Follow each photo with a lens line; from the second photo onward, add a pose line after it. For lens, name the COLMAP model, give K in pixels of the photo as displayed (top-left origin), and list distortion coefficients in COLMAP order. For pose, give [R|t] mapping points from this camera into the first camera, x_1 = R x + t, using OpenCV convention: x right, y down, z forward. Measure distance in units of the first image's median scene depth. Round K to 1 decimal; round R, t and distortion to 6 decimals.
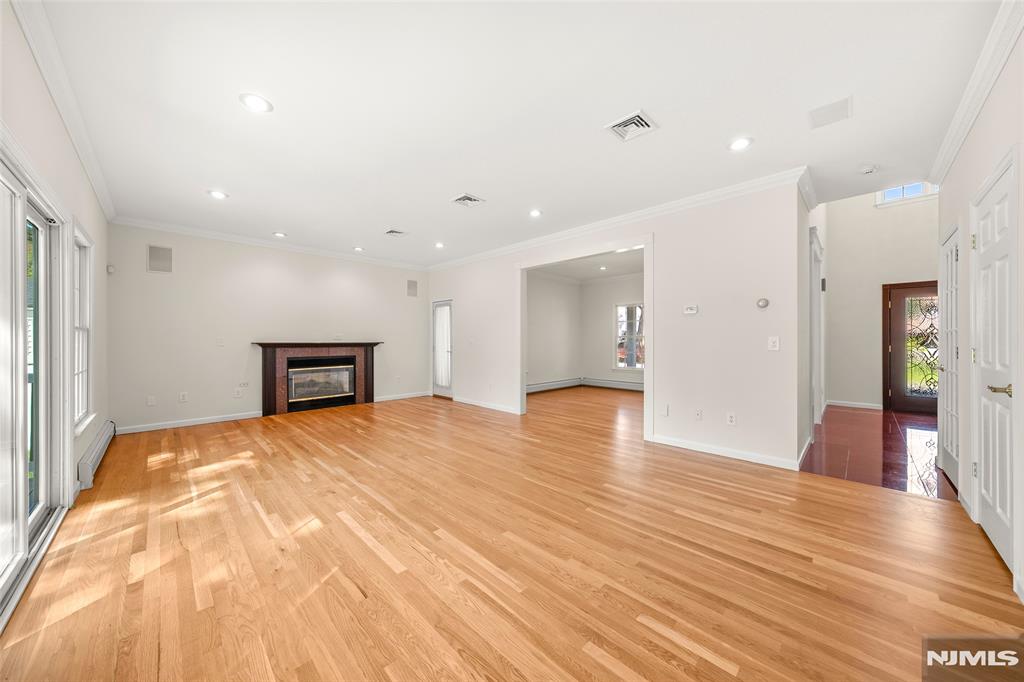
lens RADIAL K [[342.9, 0, 512.0], [0, 342.9, 341.0], [0, 0, 1]] dist [0.001662, 0.000186]
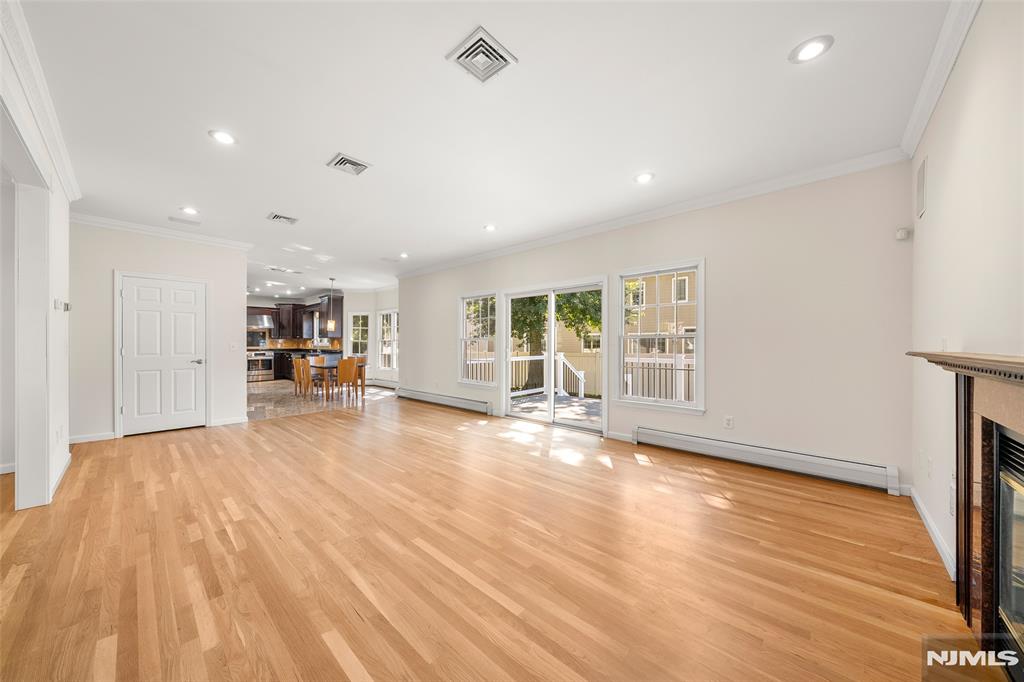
lens RADIAL K [[354.1, 0, 512.0], [0, 354.1, 341.0], [0, 0, 1]] dist [0.000510, -0.000035]
pose [[-0.999599, -0.007429, -0.027308, -0.791160], [-0.007209, 0.999941, -0.008140, -0.009008], [0.027367, -0.007940, -0.999594, 3.034100]]
